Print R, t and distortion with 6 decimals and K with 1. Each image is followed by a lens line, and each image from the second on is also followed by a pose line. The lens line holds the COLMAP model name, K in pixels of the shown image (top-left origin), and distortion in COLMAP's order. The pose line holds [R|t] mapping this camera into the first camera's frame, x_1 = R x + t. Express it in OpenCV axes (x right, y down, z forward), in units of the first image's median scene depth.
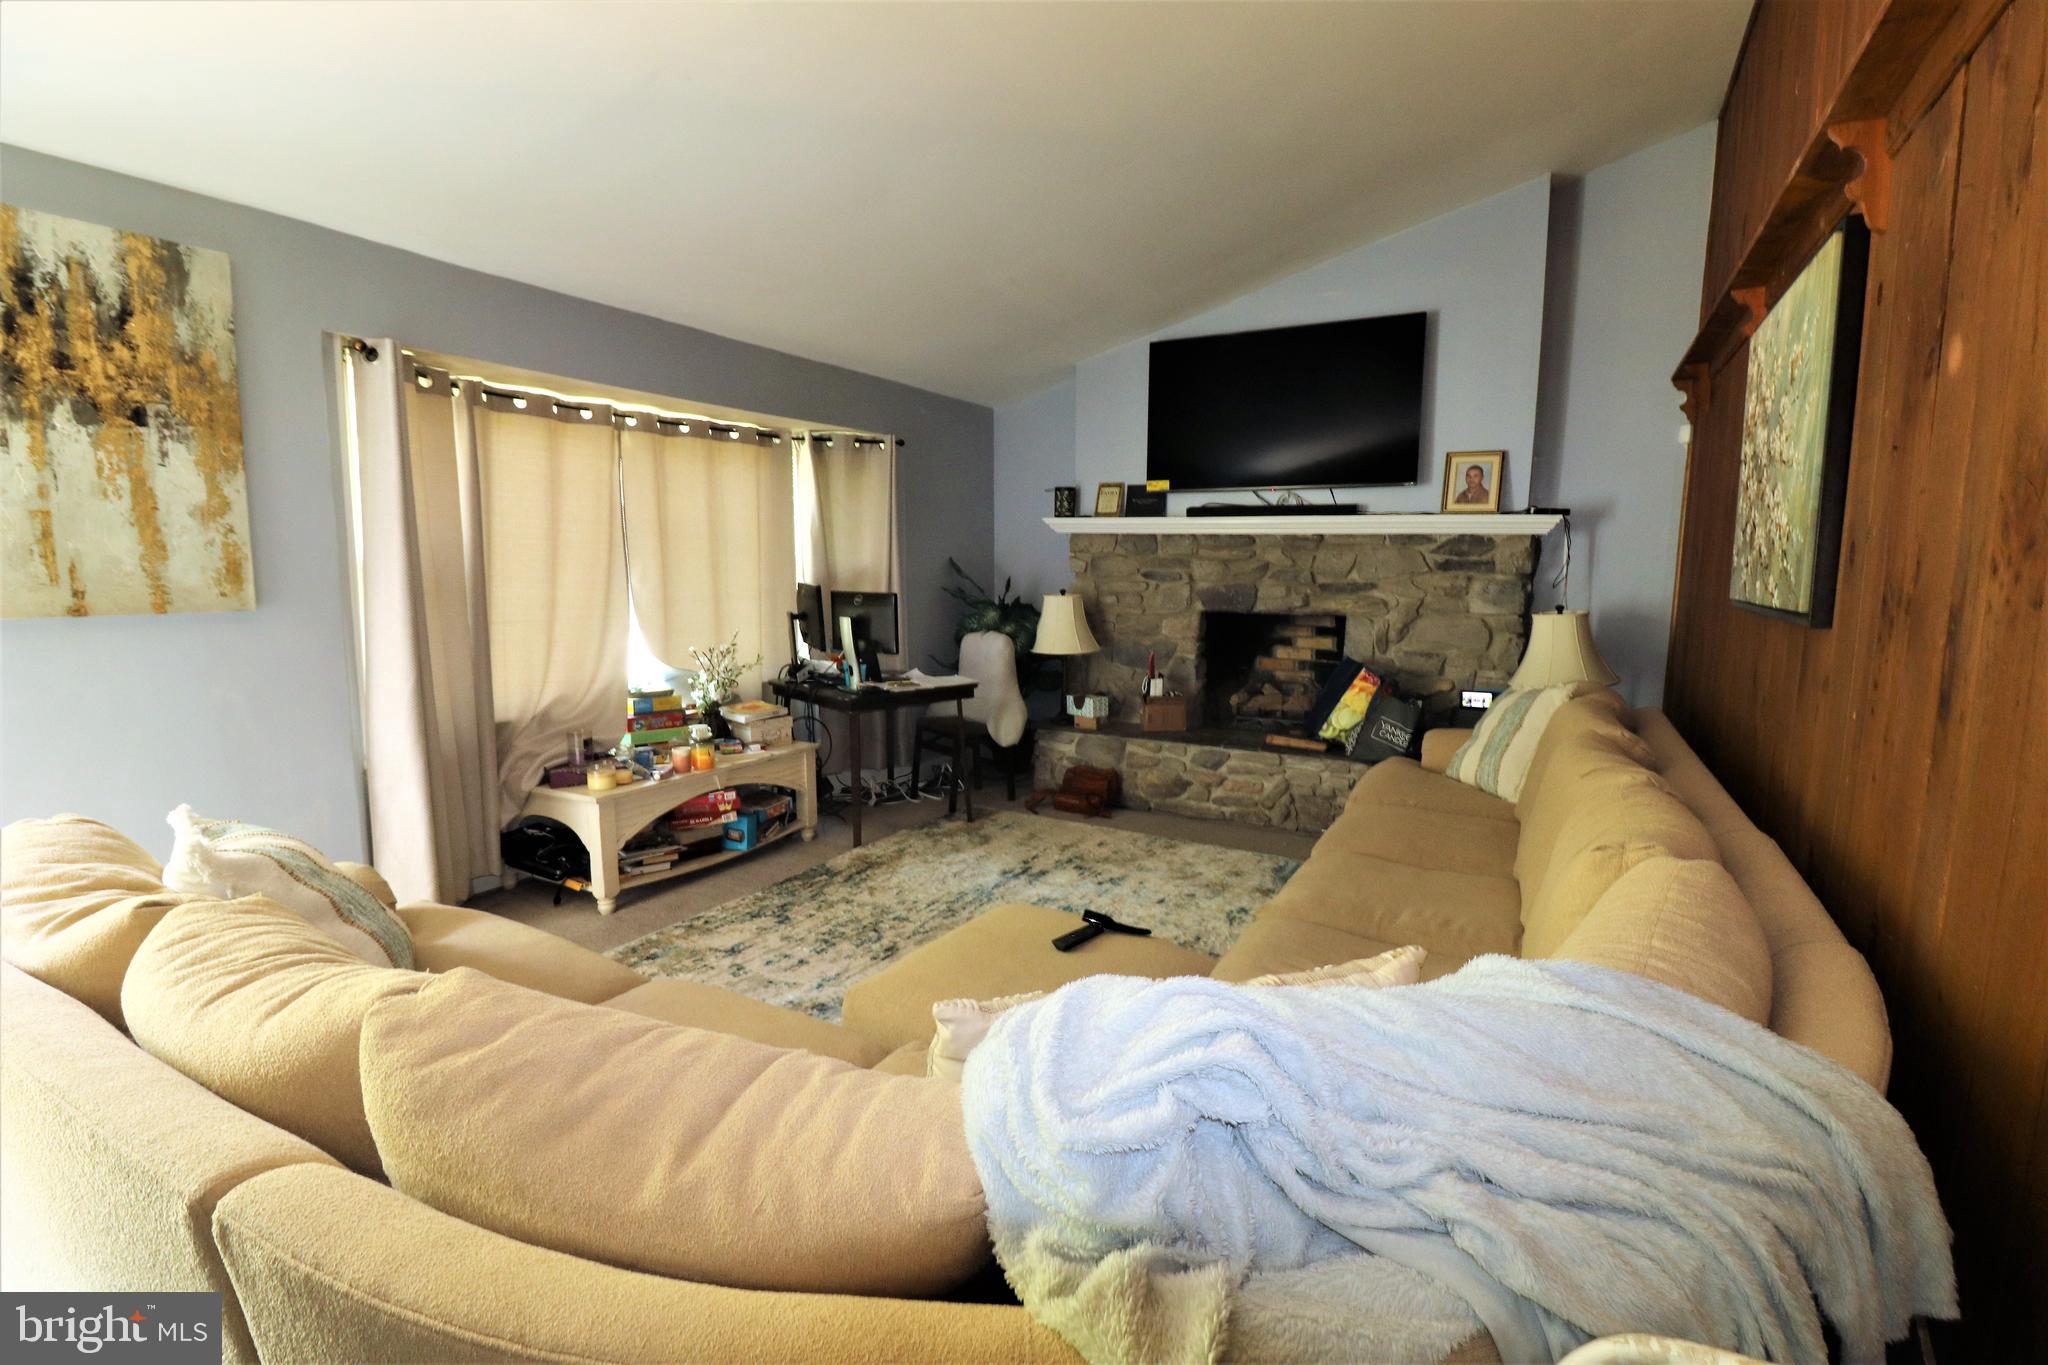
lens RADIAL K [[945.6, 0, 1024.7], [0, 945.6, 684.7], [0, 0, 1]] dist [-0.005209, -0.001965]
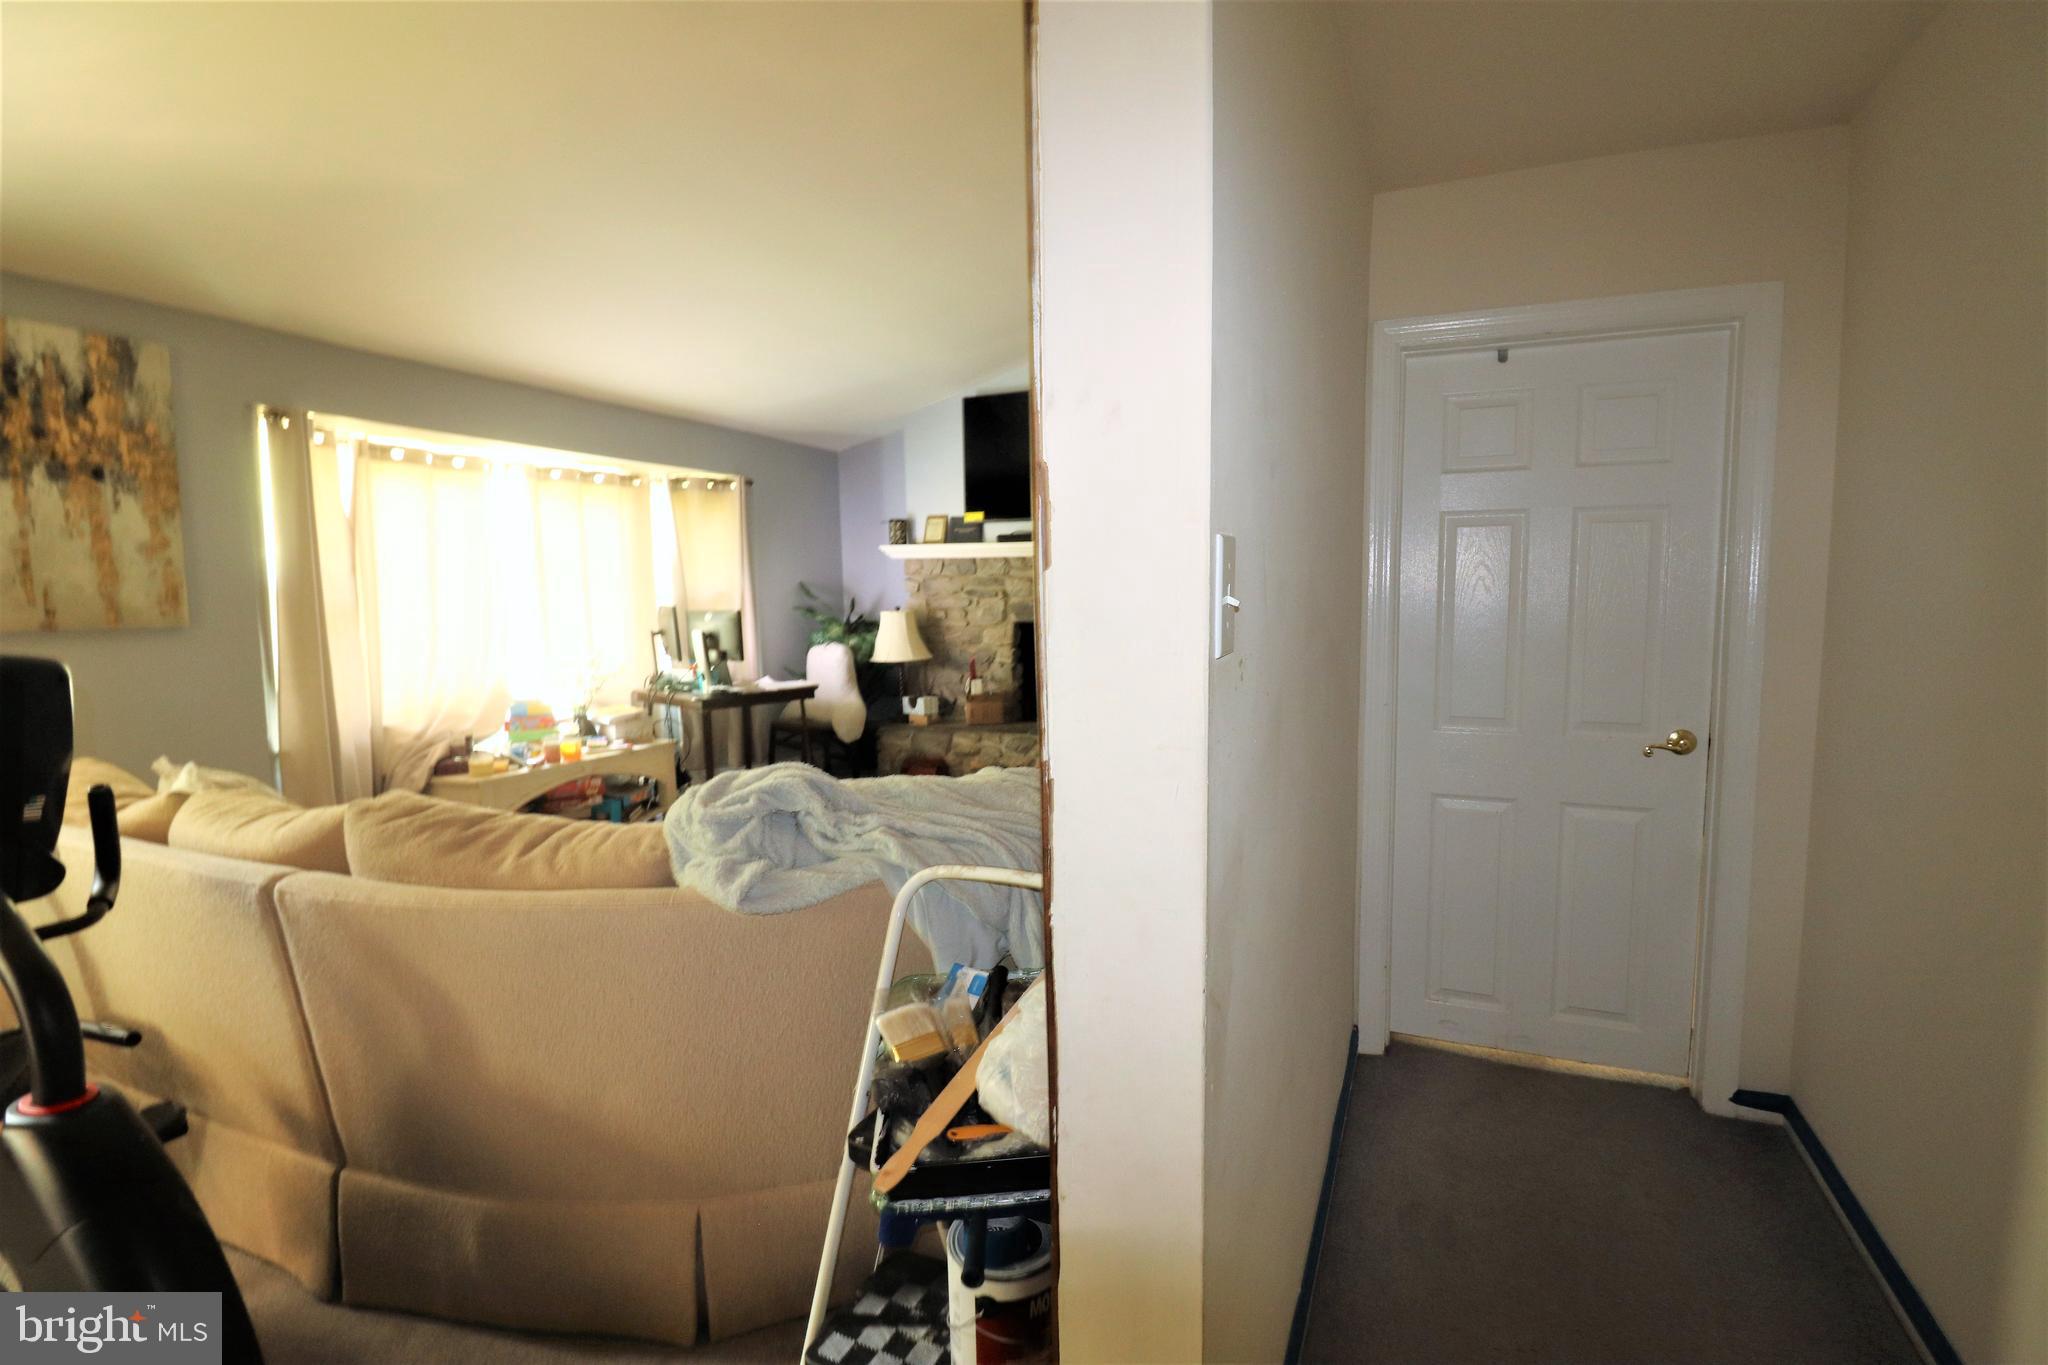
lens RADIAL K [[945.6, 0, 1021.6], [0, 945.6, 674.9], [0, 0, 1]] dist [-0.005209, -0.001965]
pose [[0.994737, -0.029851, 0.098015, 0.093024], [0.034005, 0.998581, -0.040983, 0.044085], [-0.096653, 0.044100, 0.994341, -0.204670]]
